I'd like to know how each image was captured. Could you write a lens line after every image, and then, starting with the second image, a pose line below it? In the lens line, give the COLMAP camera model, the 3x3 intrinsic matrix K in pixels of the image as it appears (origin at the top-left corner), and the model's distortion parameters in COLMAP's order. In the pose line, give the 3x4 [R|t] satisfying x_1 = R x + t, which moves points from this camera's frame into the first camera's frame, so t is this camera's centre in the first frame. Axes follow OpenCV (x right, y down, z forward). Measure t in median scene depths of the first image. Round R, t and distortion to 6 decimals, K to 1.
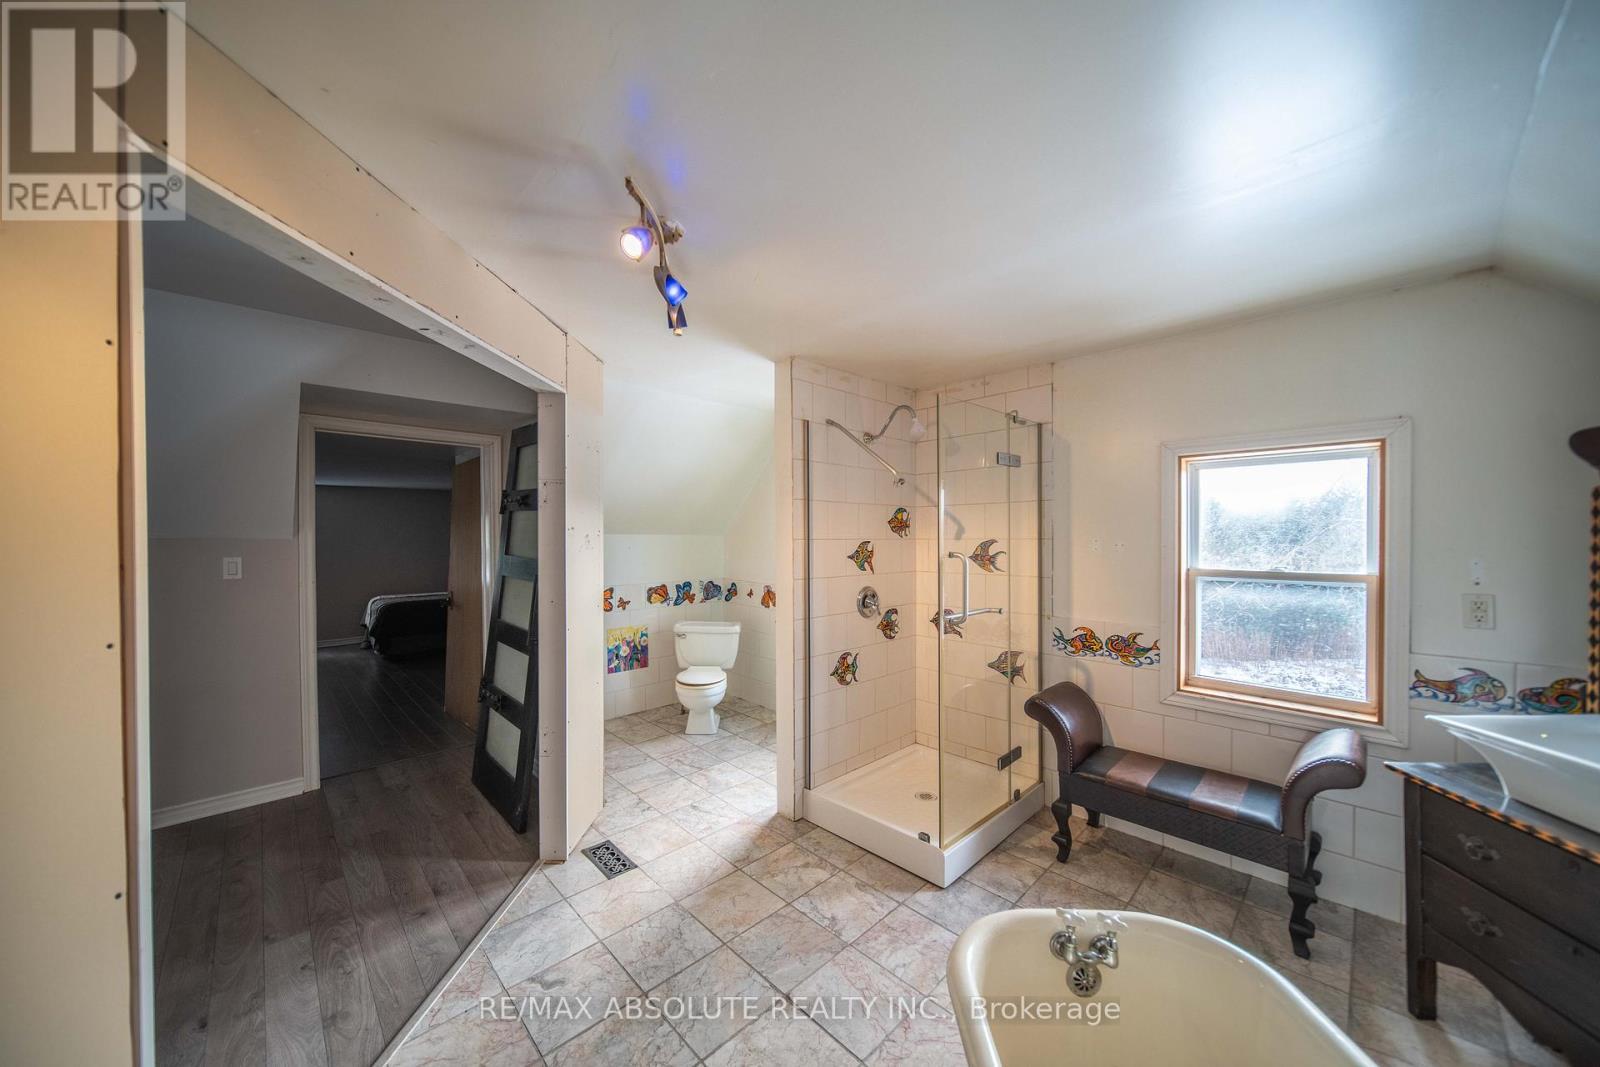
lens RADIAL K [[562.0, 0, 804.2], [0, 562.0, 535.8], [0, 0, 1]] dist [0.001846, -0.000551]
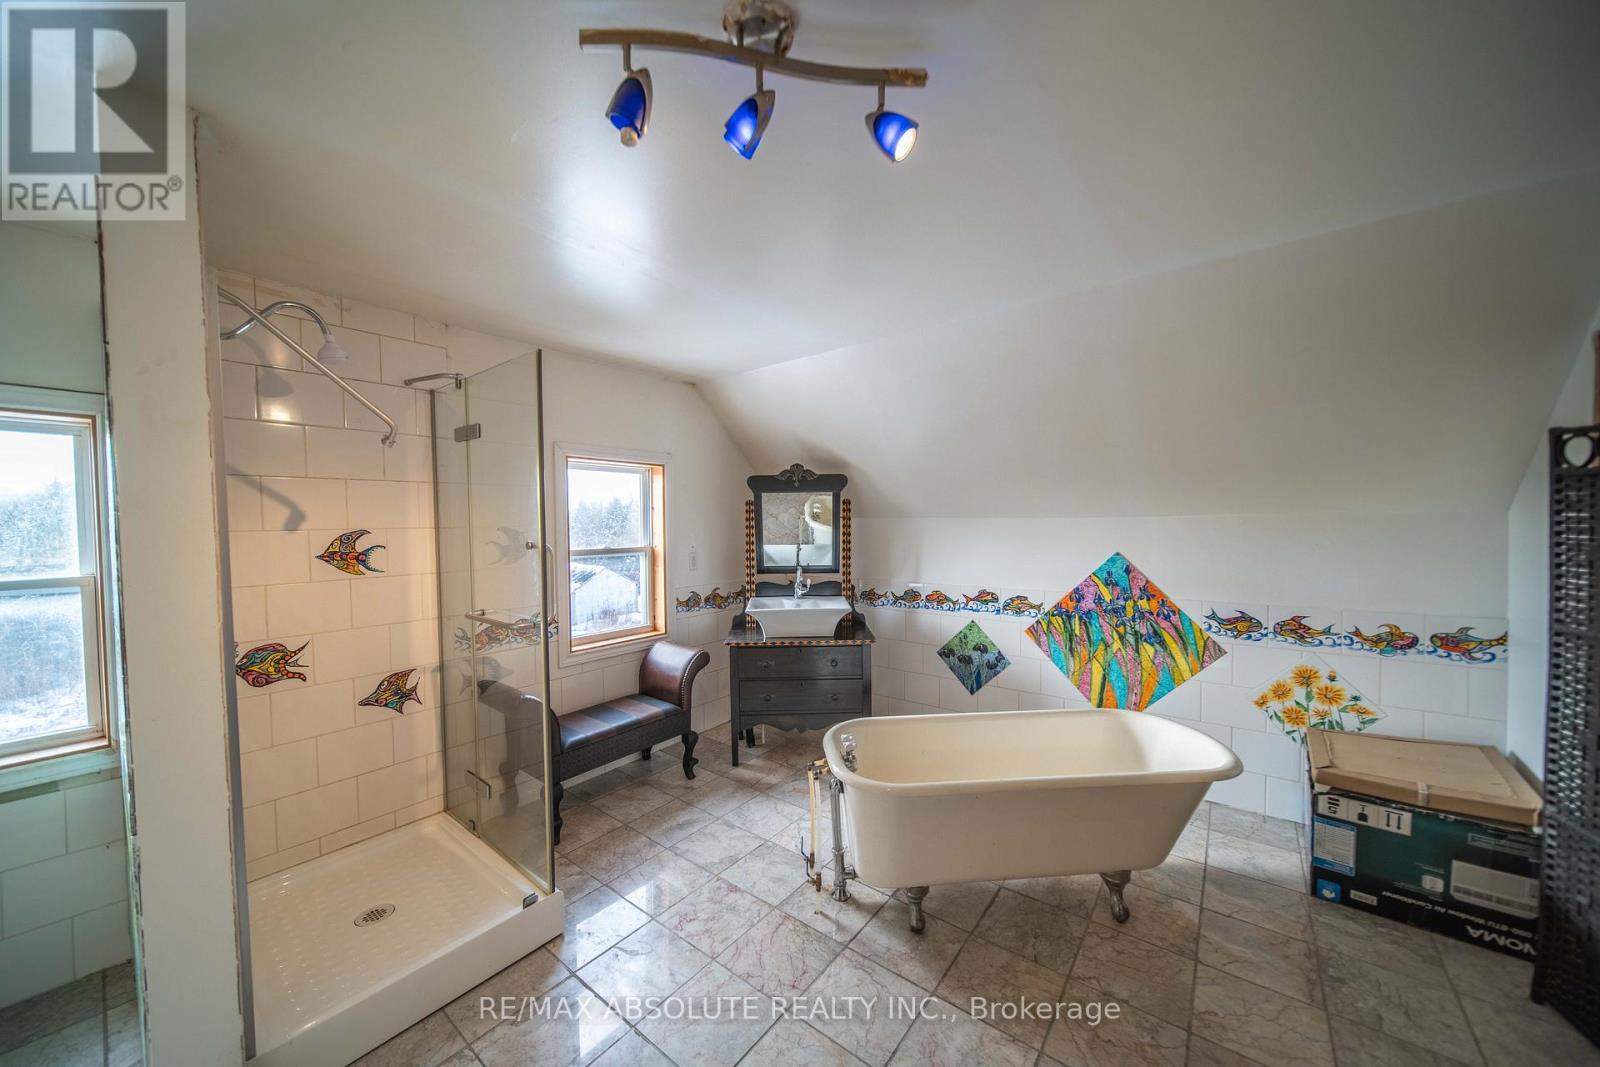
lens RADIAL K [[562.0, 0, 796.1], [0, 562.0, 534.6], [0, 0, 1]] dist [0.001846, -0.000551]
pose [[-0.122356, -0.019647, 0.992292, -0.574039], [0.012881, 0.999688, 0.021381, 0.005441], [-0.992403, 0.015398, -0.122065, 0.669091]]
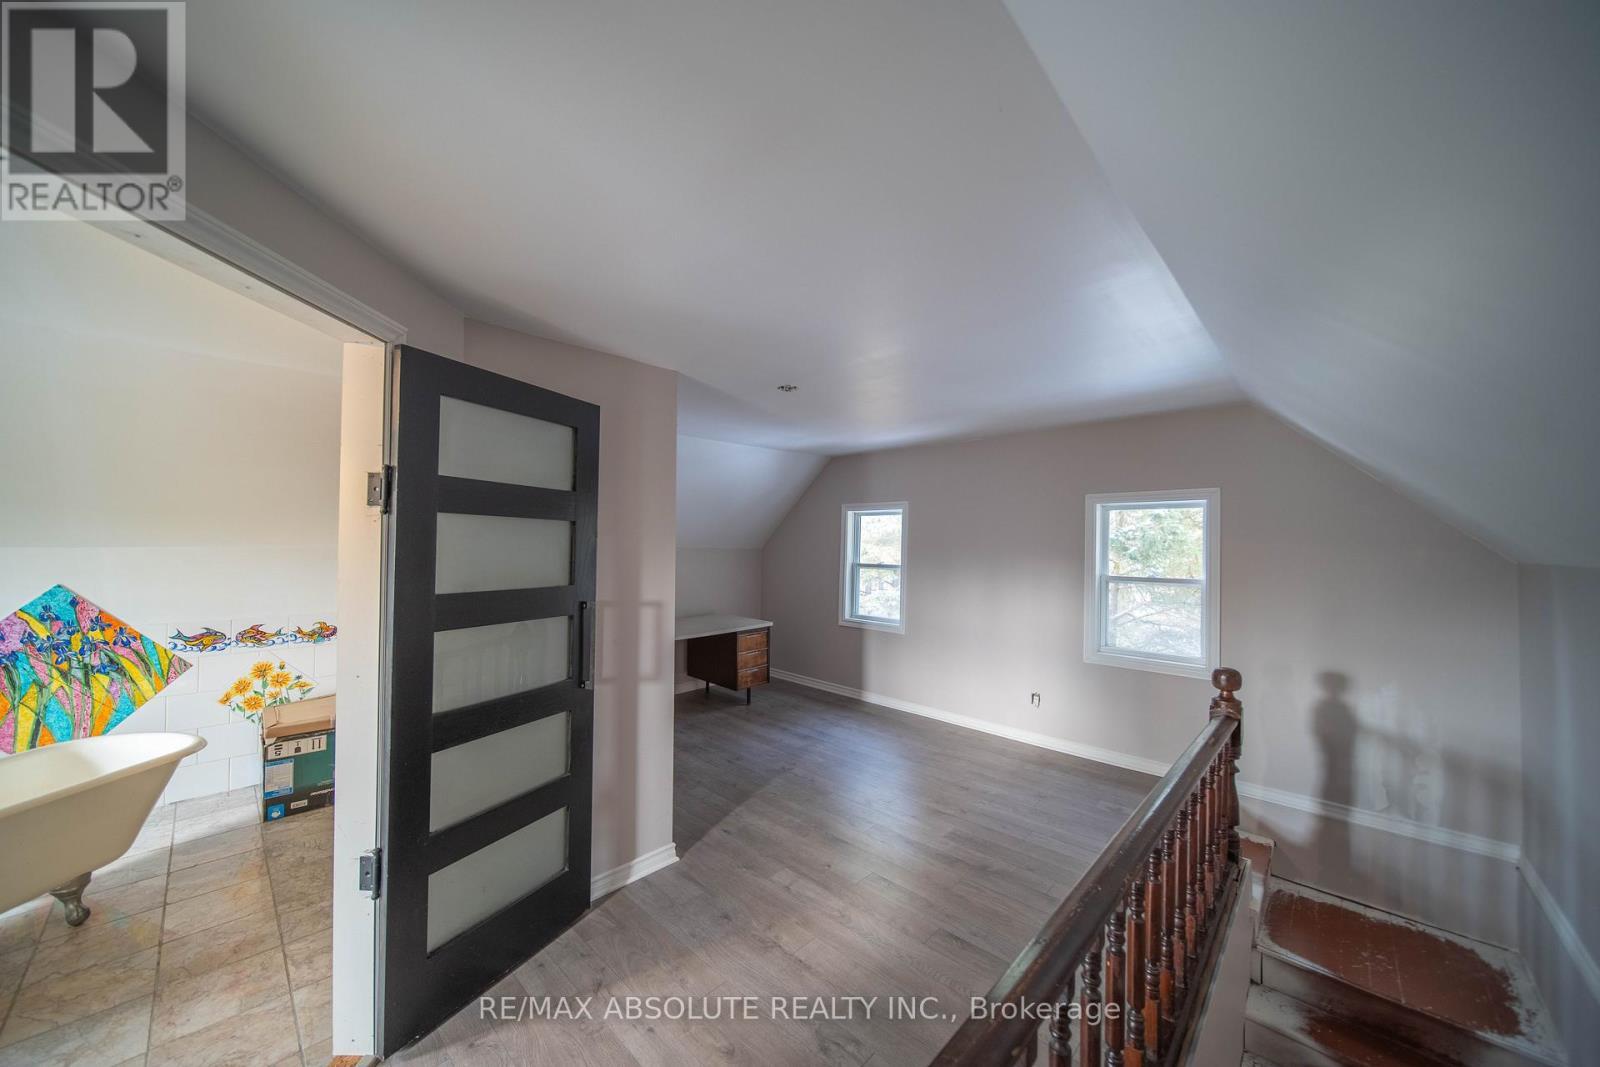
lens RADIAL K [[562.0, 0, 793.0], [0, 562.0, 544.2], [0, 0, 1]] dist [0.001846, -0.000551]
pose [[-0.999712, -0.002146, -0.023889, -0.832141], [-0.002122, 0.999997, -0.000999, -0.003111], [0.023891, -0.000948, -0.999714, 0.924129]]
